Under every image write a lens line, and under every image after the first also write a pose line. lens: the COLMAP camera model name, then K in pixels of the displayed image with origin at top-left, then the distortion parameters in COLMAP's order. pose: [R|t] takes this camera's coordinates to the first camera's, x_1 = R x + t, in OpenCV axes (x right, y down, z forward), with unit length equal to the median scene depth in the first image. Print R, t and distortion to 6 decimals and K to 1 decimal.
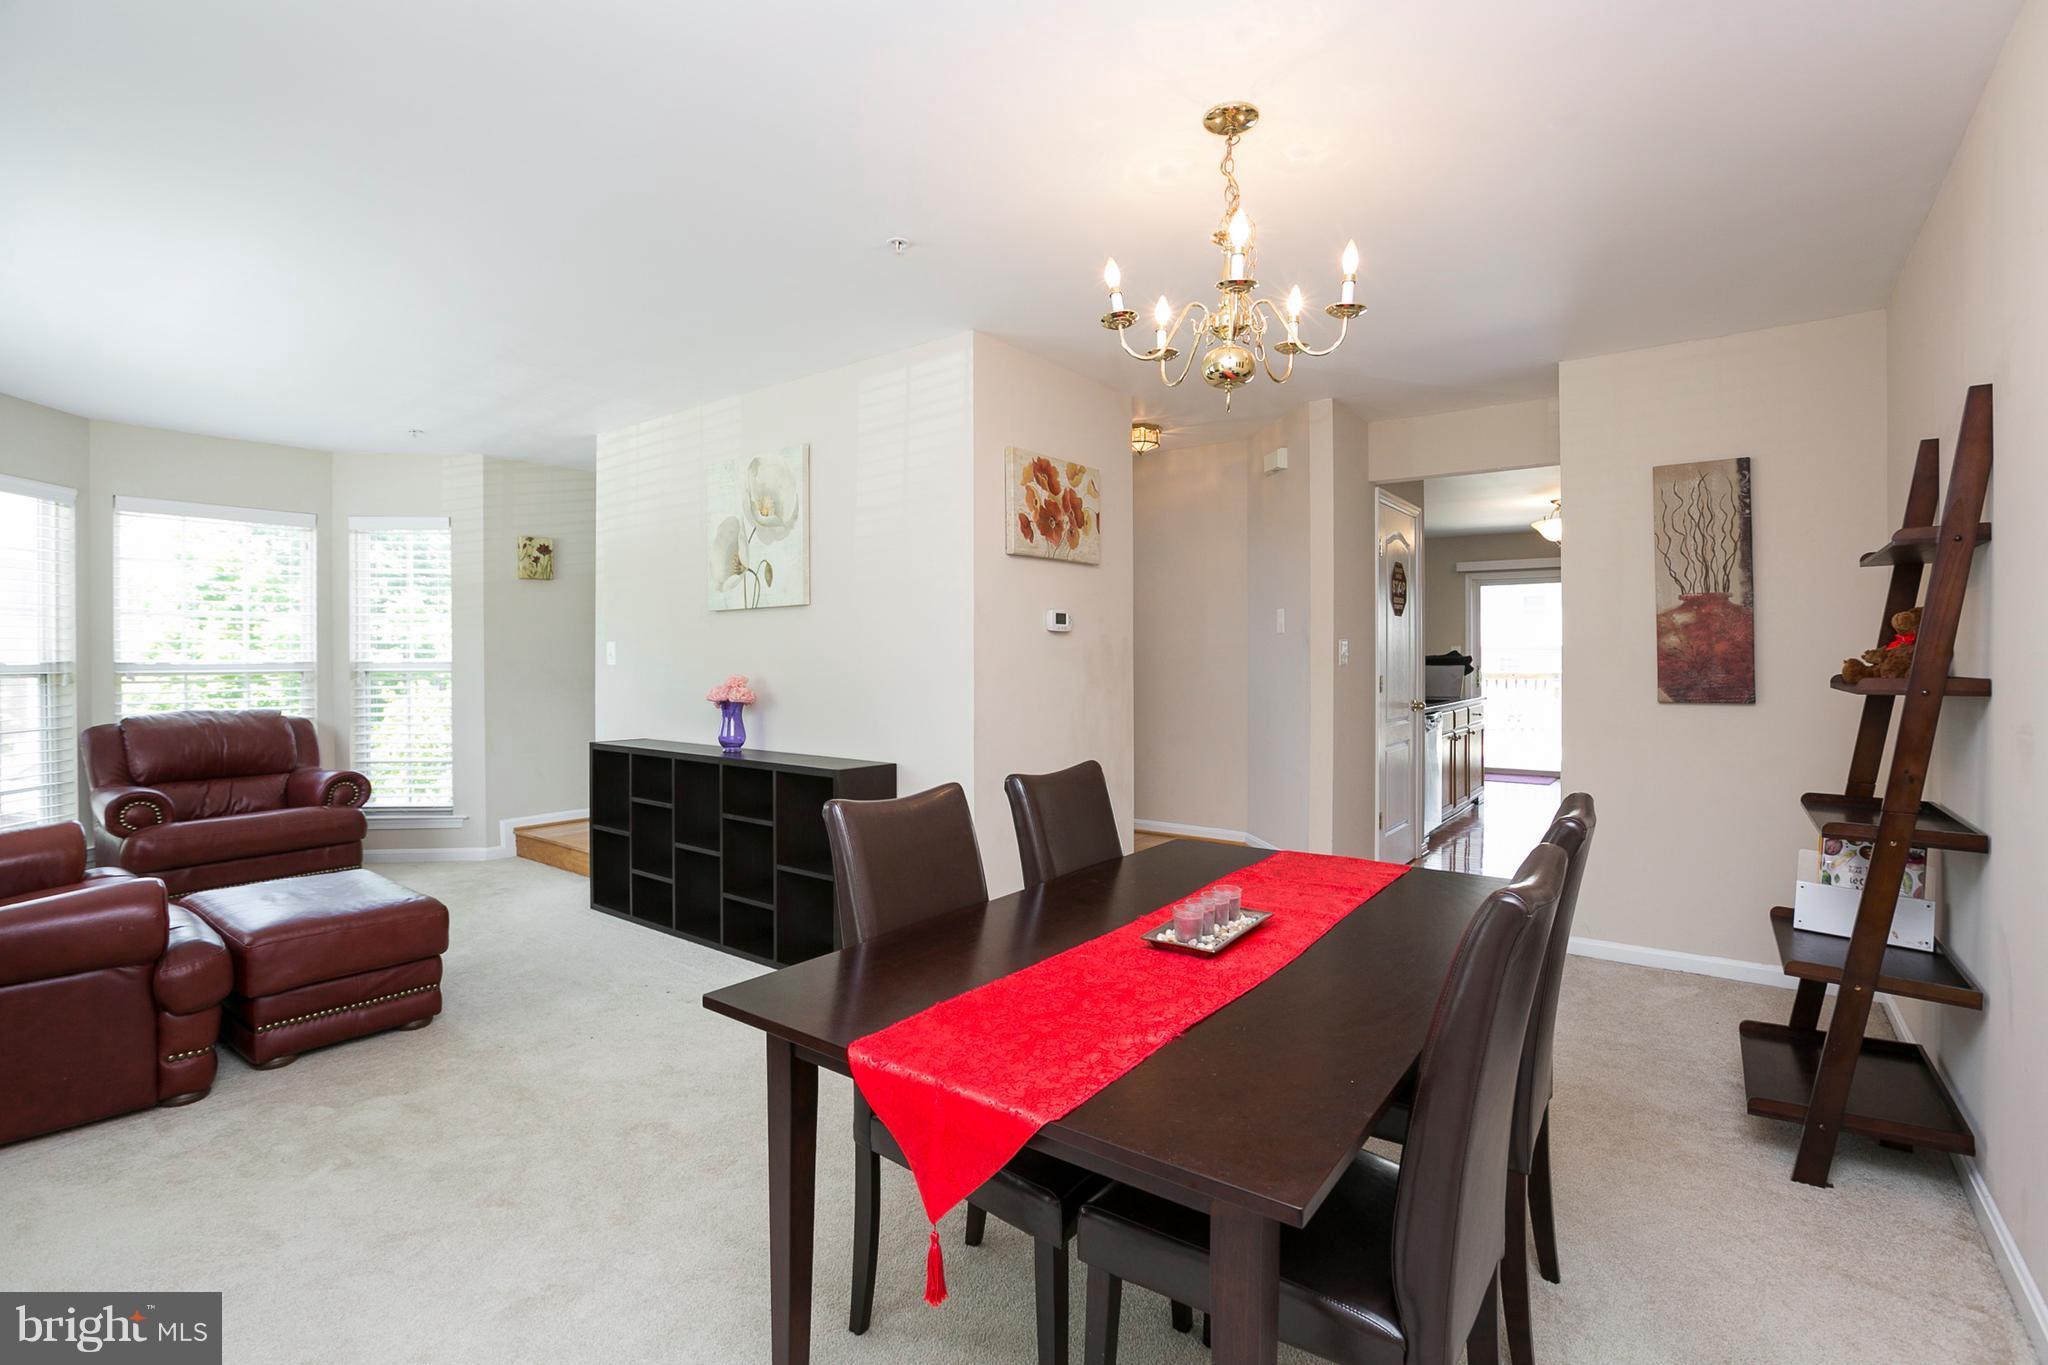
lens RADIAL K [[1017.6, 0, 1054.9], [0, 1017.6, 658.1], [0, 0, 1]] dist [-0.047142, 0.019642]
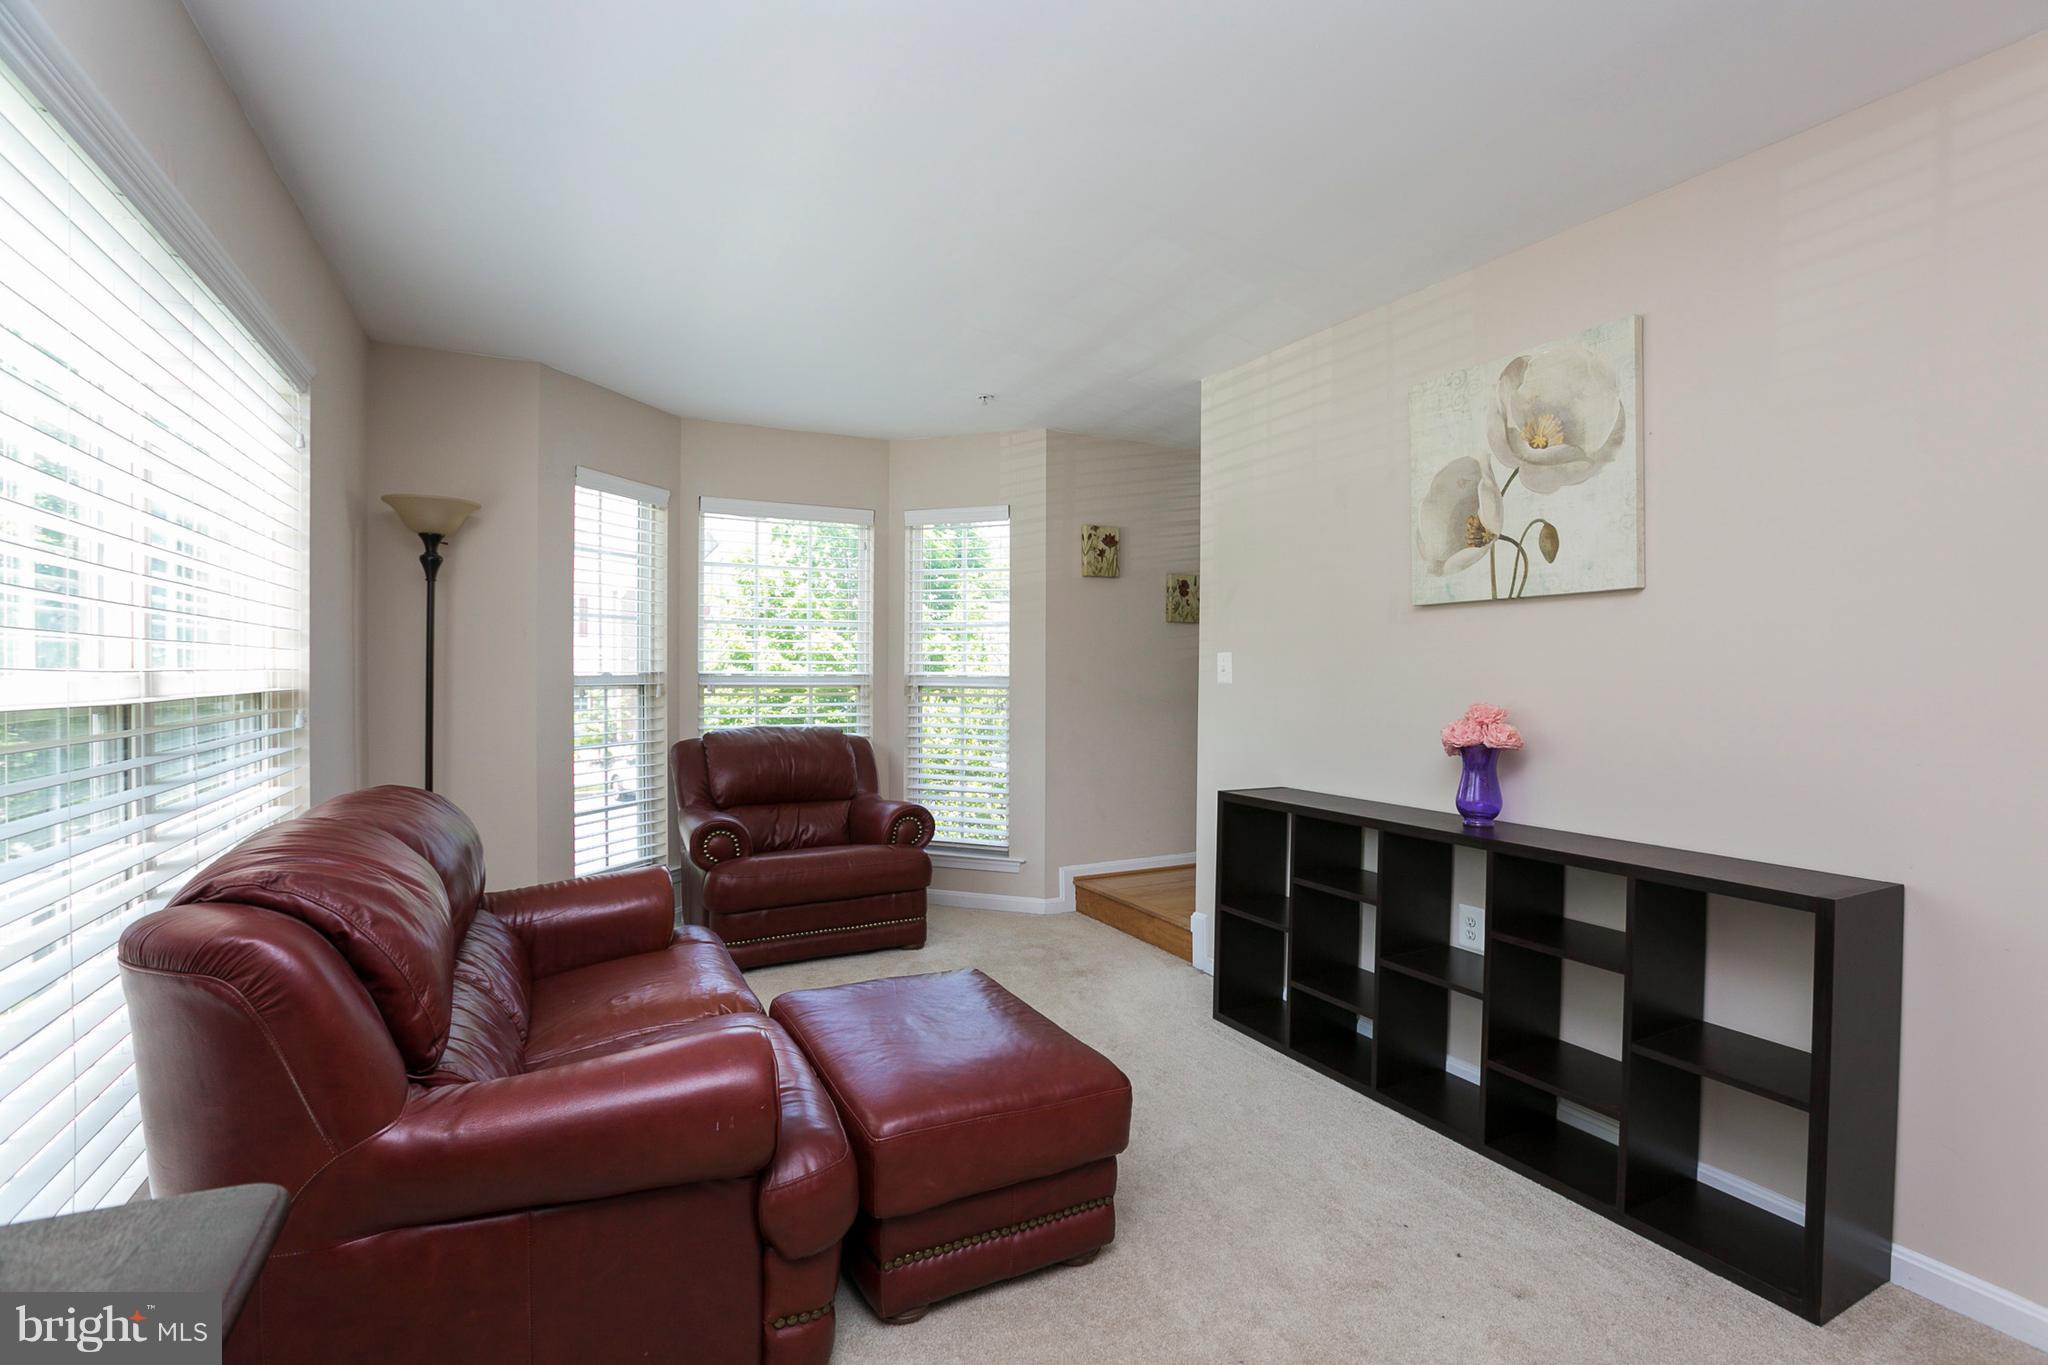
lens RADIAL K [[1017.6, 0, 1016.0], [0, 1017.6, 674.6], [0, 0, 1]] dist [-0.047142, 0.019642]
pose [[0.900886, 0.010760, -0.433923, -0.266950], [-0.009995, 0.999942, 0.004045, -0.001423], [0.433941, 0.000692, 0.900941, 0.271201]]
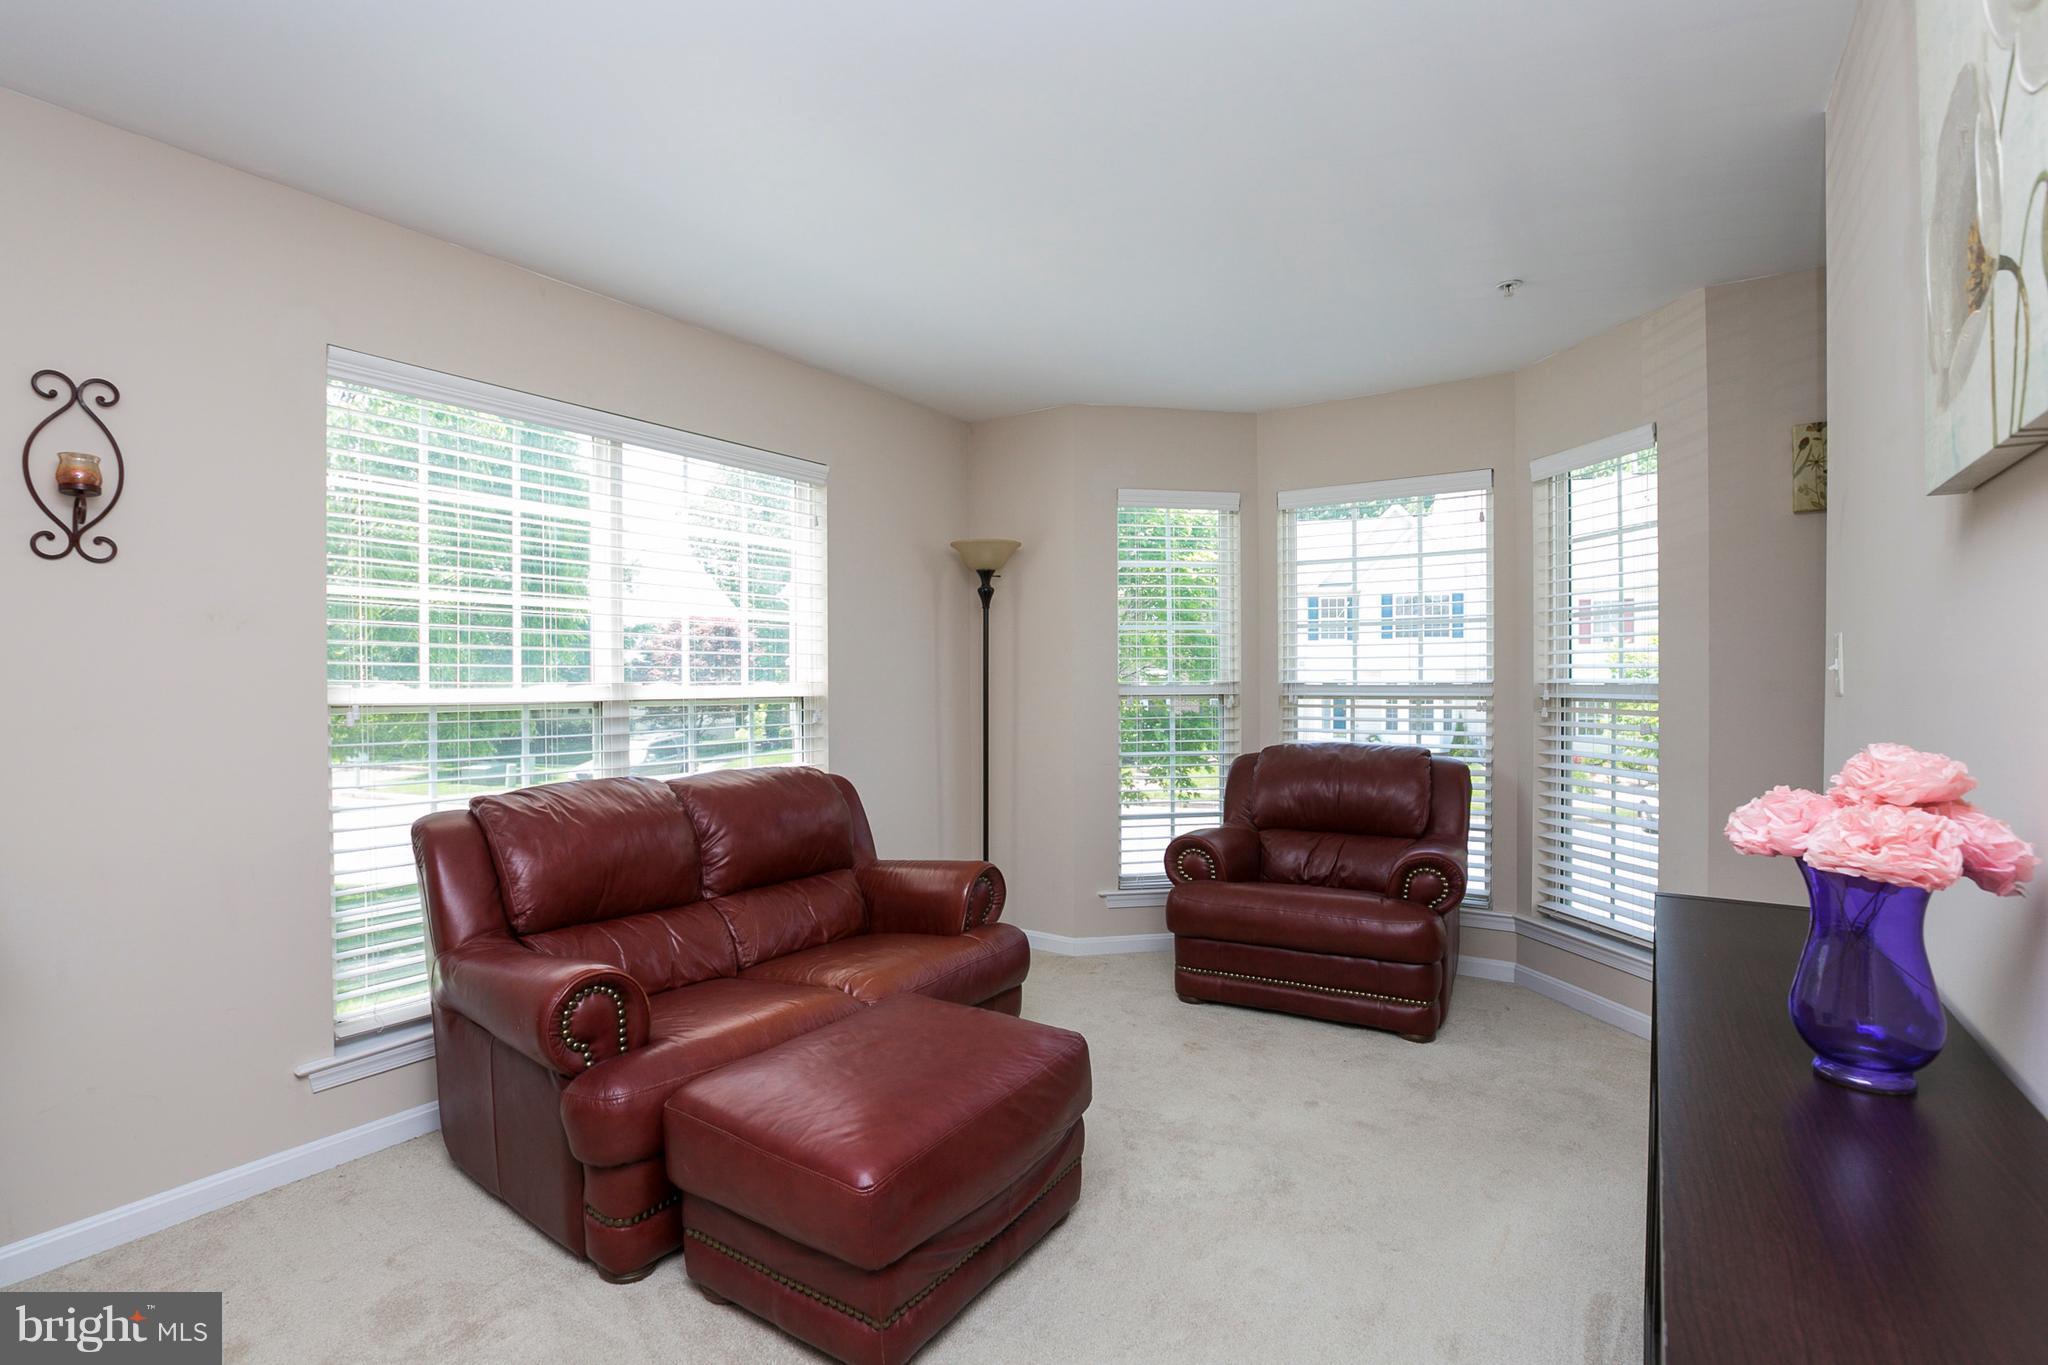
lens RADIAL K [[1017.6, 0, 1009.6], [0, 1017.6, 696.3], [0, 0, 1]] dist [-0.047142, 0.019642]
pose [[0.021830, 0.017430, -0.999610, -0.056312], [0.004417, 0.999837, 0.017530, -0.000522], [0.999752, -0.004798, 0.021749, 0.766898]]
